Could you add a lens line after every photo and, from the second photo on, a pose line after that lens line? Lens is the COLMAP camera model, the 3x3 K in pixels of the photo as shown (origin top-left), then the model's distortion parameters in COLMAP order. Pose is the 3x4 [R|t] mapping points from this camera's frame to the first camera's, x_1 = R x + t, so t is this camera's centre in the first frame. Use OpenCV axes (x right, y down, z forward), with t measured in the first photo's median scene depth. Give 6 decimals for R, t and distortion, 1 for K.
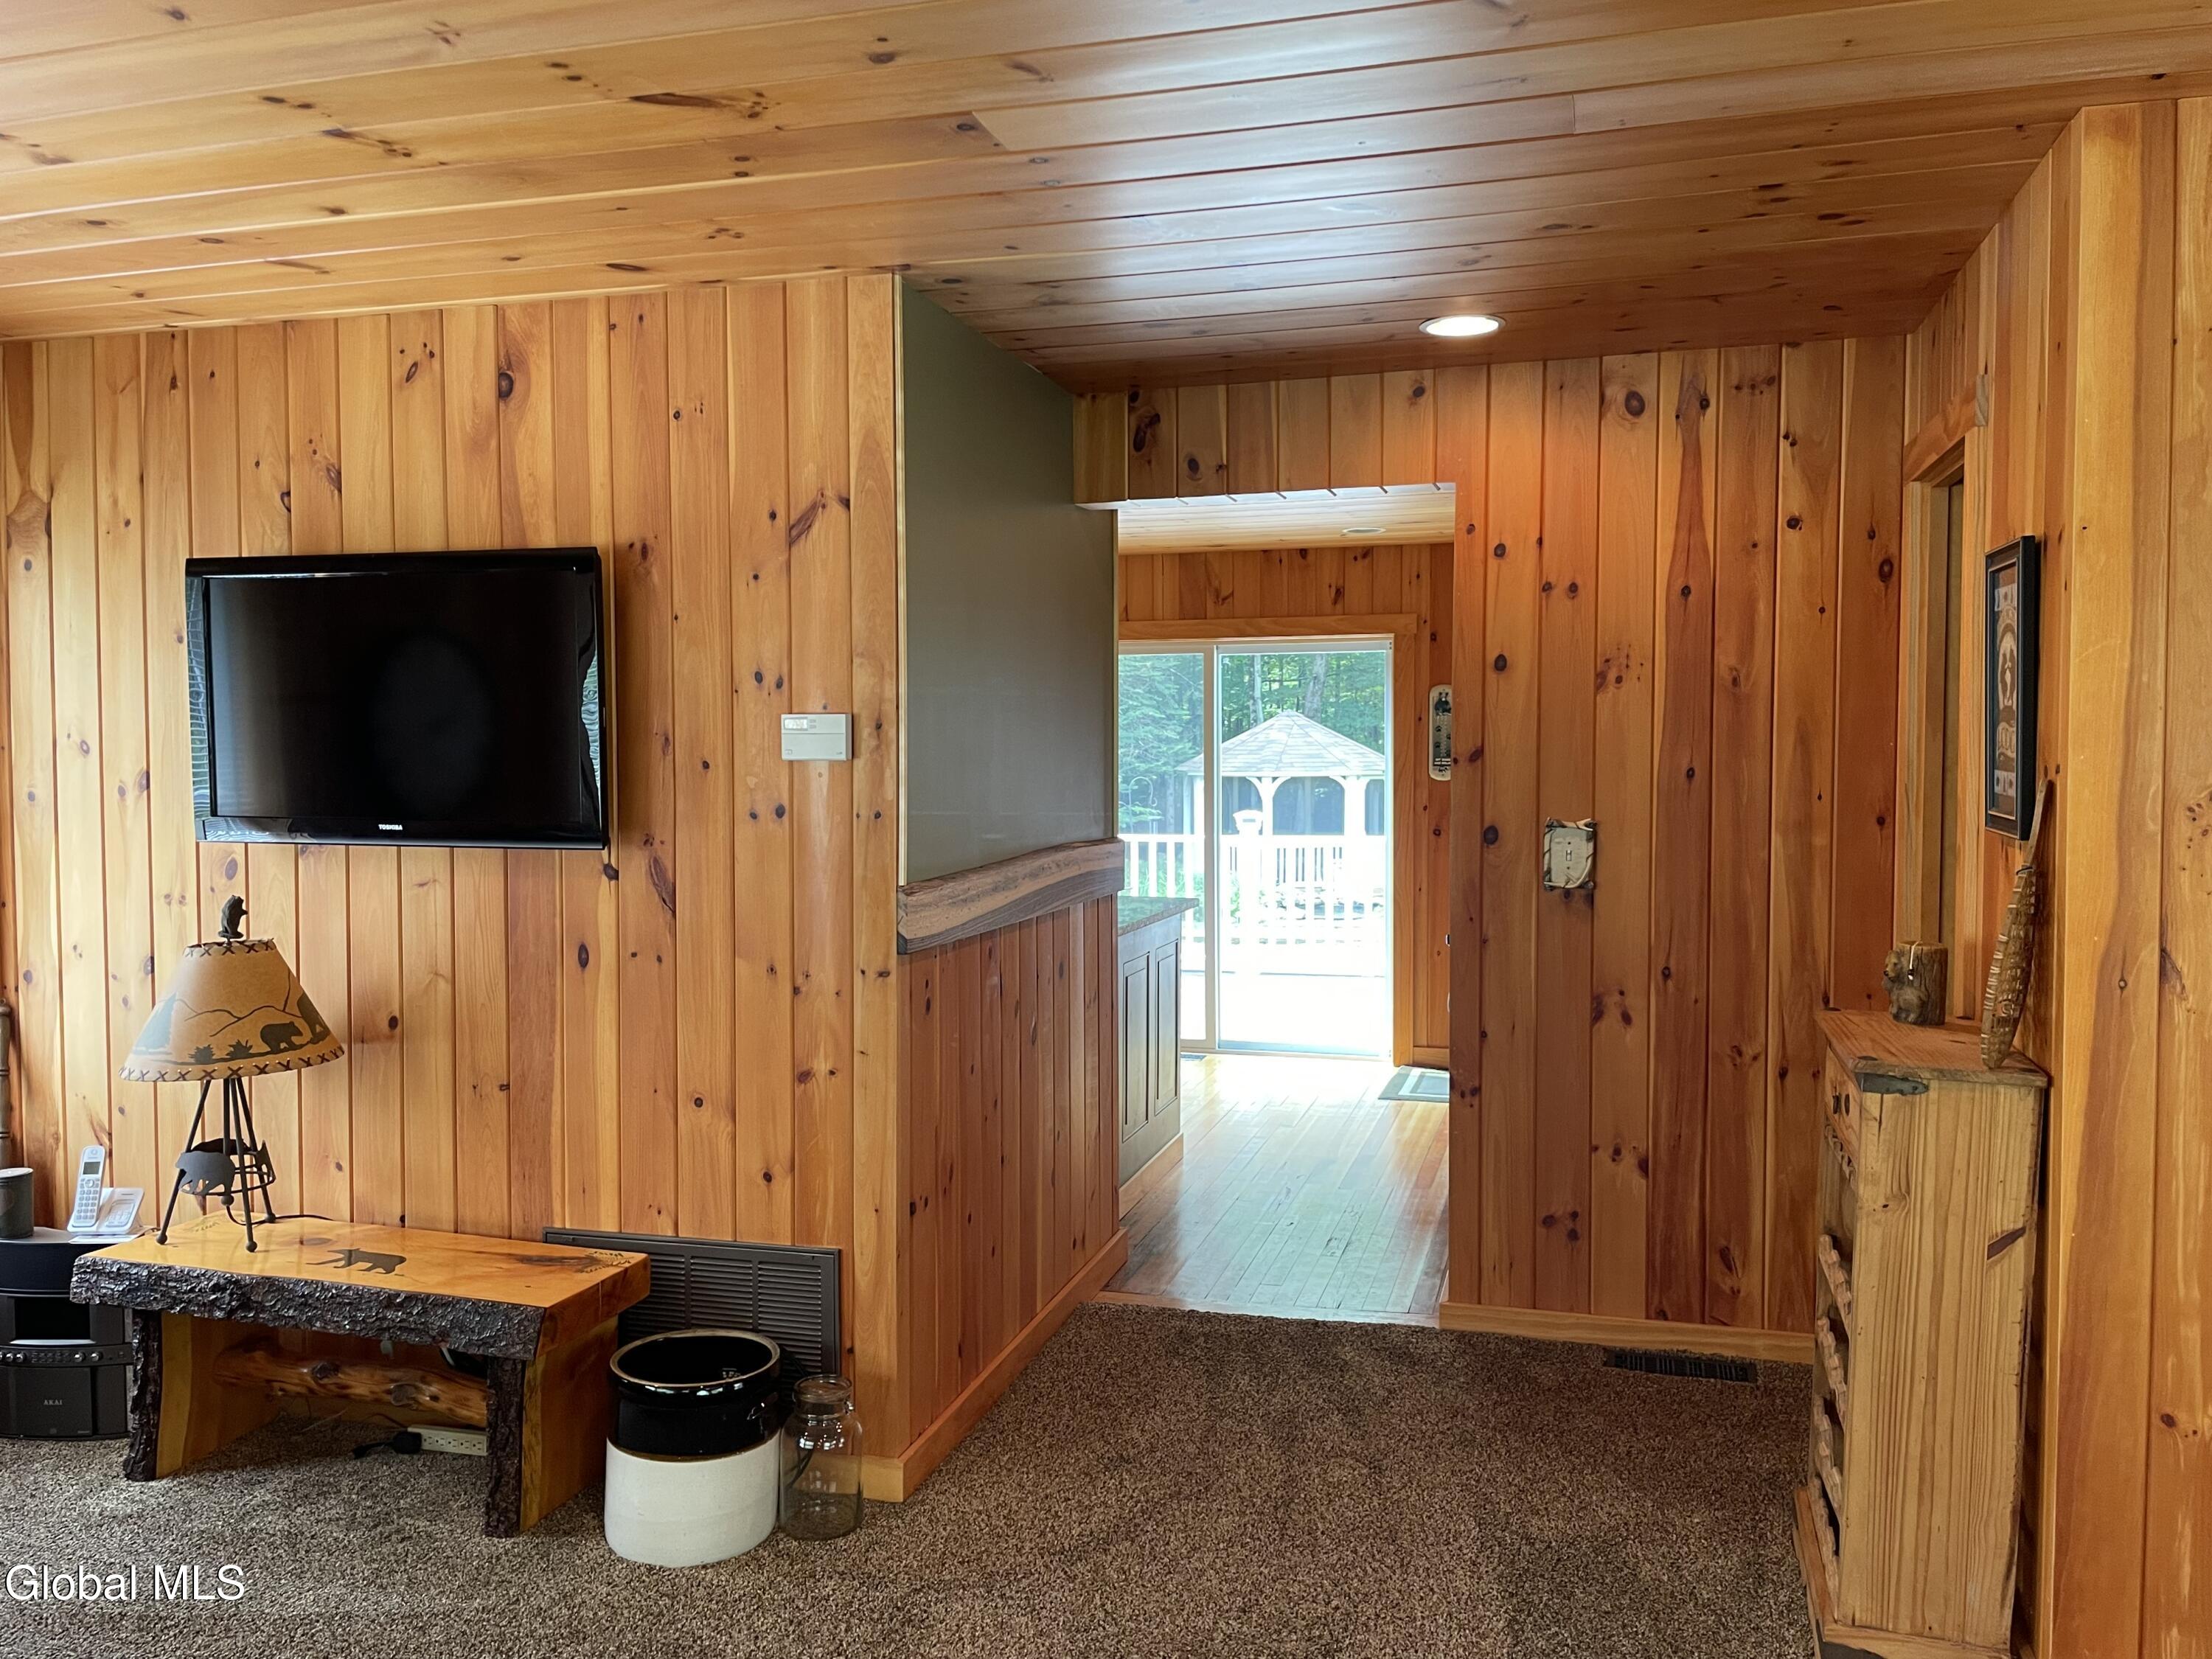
lens RADIAL K [[1682.2, 0, 1123.8], [0, 1682.2, 818.7], [0, 0, 1]] dist [0.055137, -0.057701]
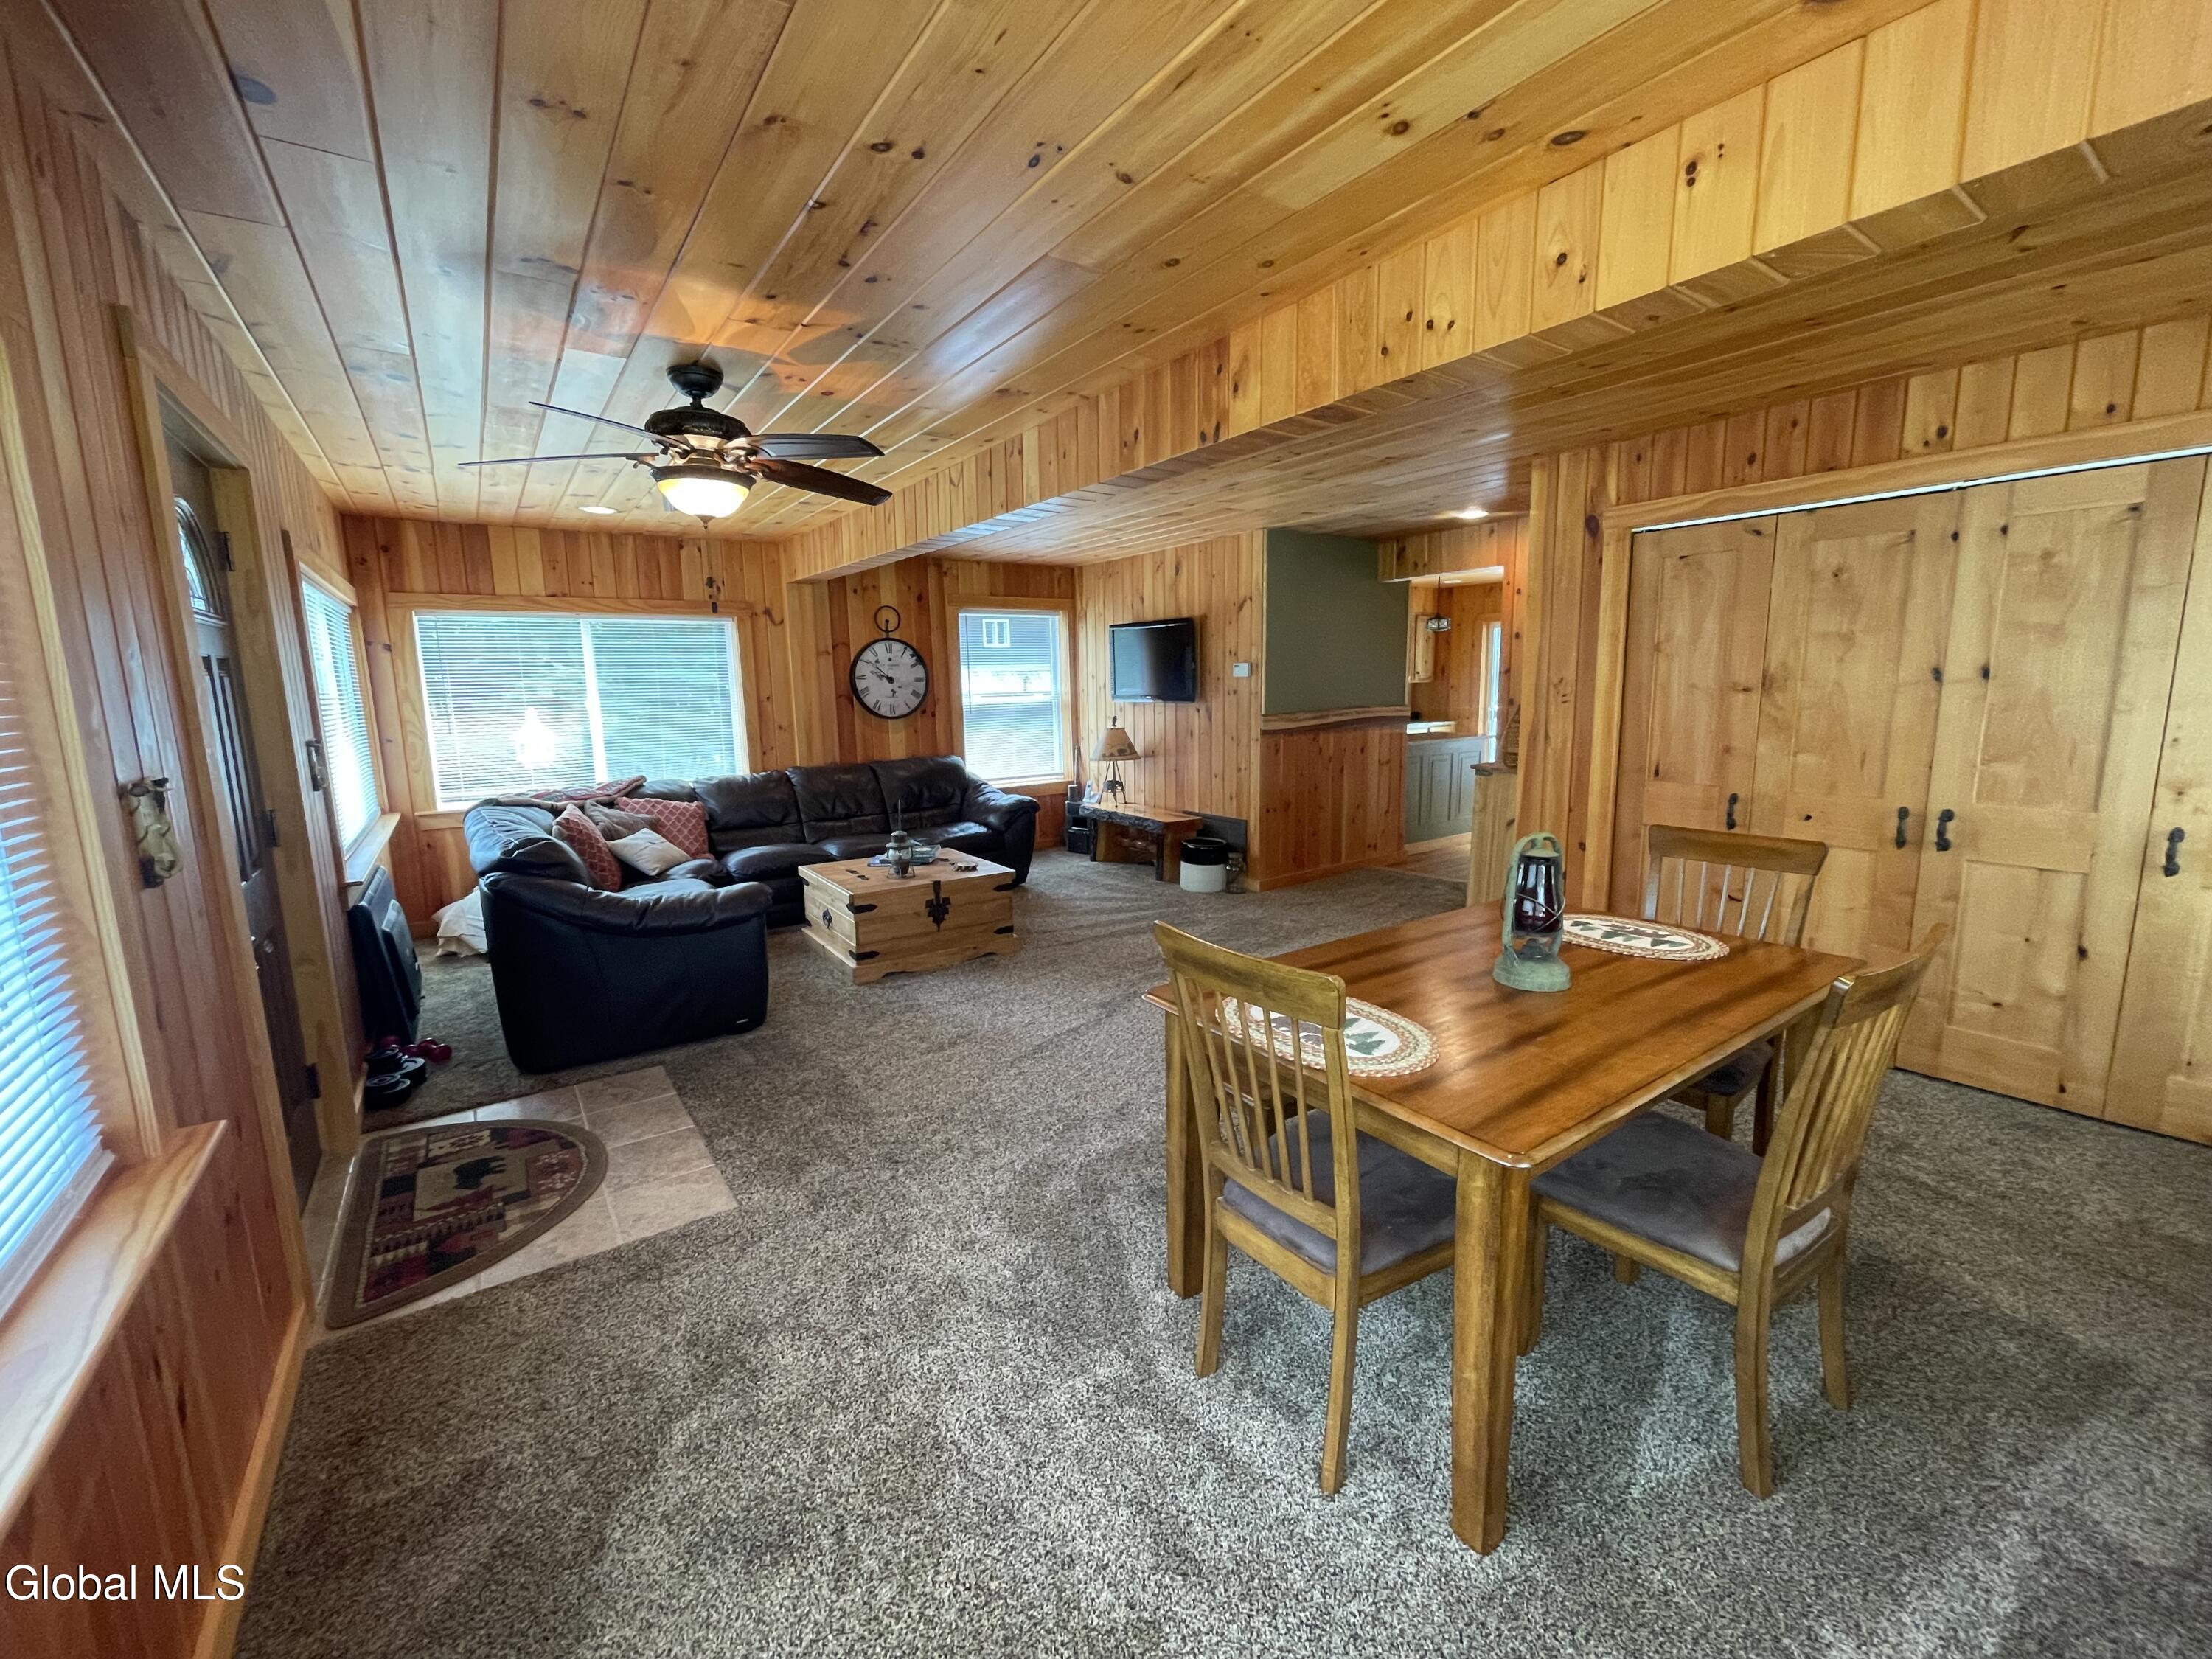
lens RADIAL K [[892.7, 0, 1091.7], [0, 892.7, 839.5], [0, 0, 1]] dist [-0.001762, -0.001144]
pose [[0.777611, 0.099920, -0.620756, 0.704813], [-0.013910, 0.989784, 0.141896, 0.038288], [0.628592, -0.101705, 0.771056, -0.602477]]
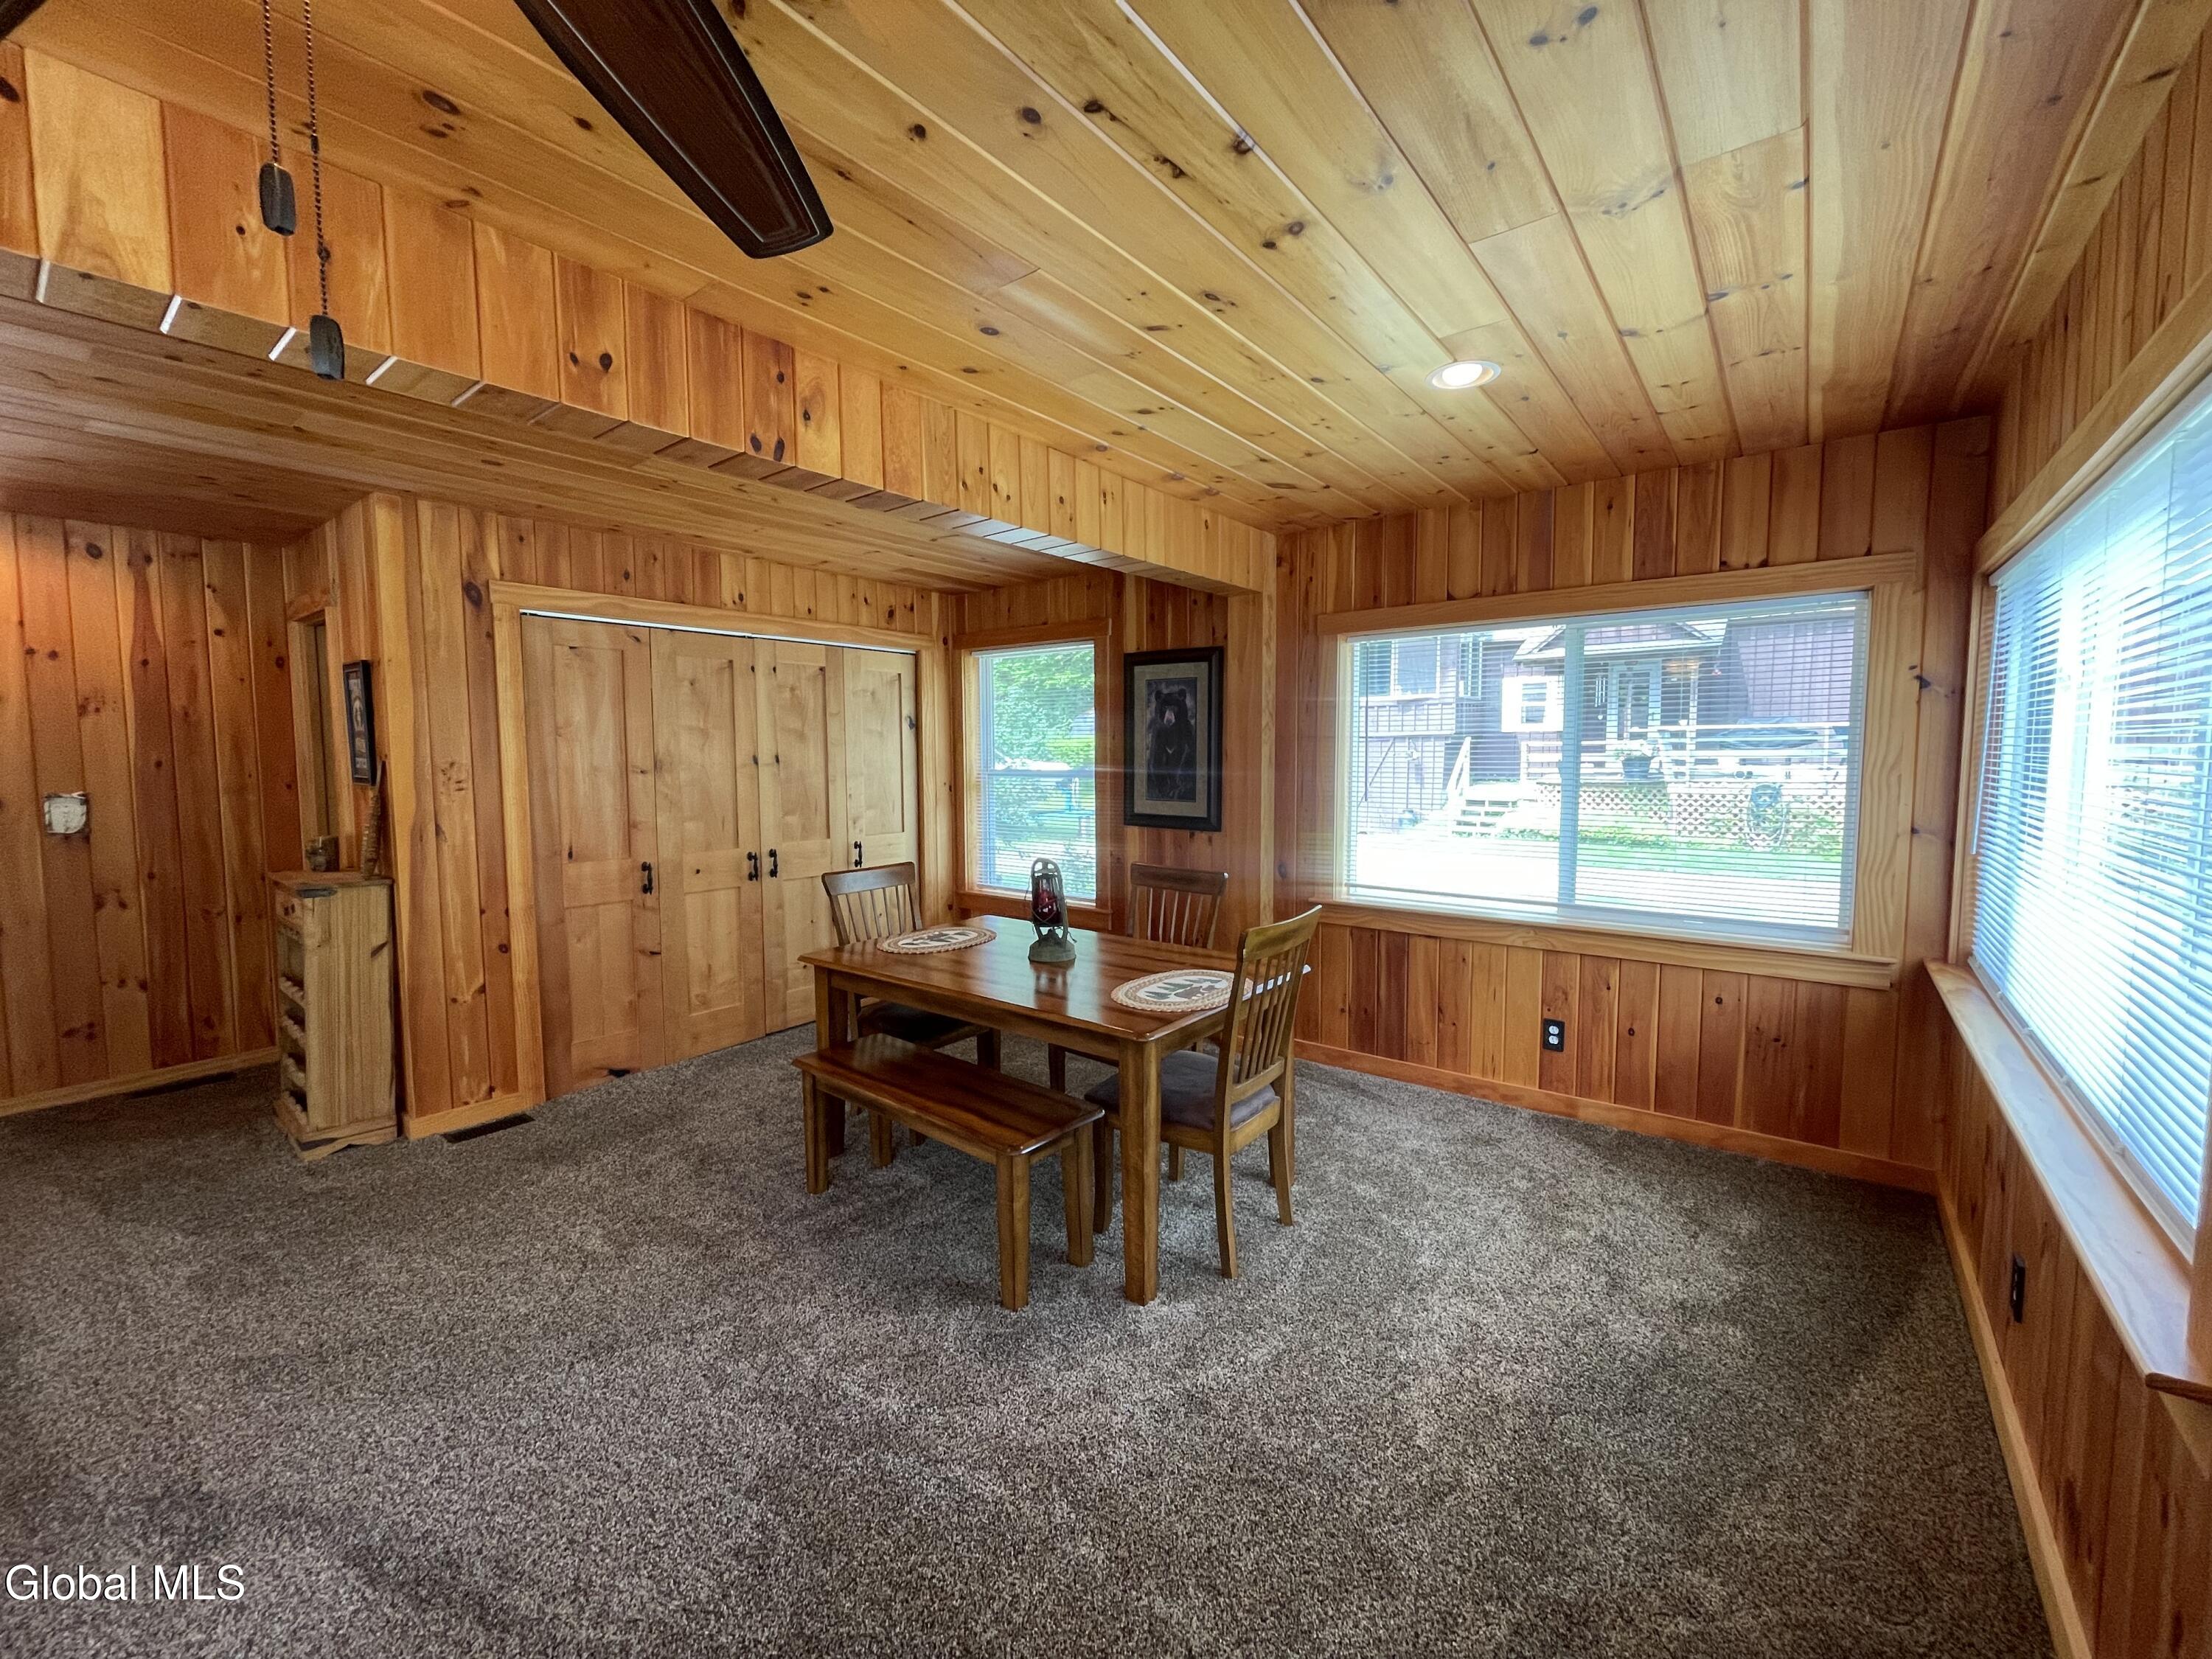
lens RADIAL K [[892.7, 0, 1114.5], [0, 892.7, 818.5], [0, 0, 1]] dist [-0.001762, -0.001144]
pose [[0.367993, -0.065413, 0.927525, -0.203542], [0.043728, 0.997636, 0.053009, 0.029352], [-0.928800, 0.021052, 0.369983, -0.349145]]
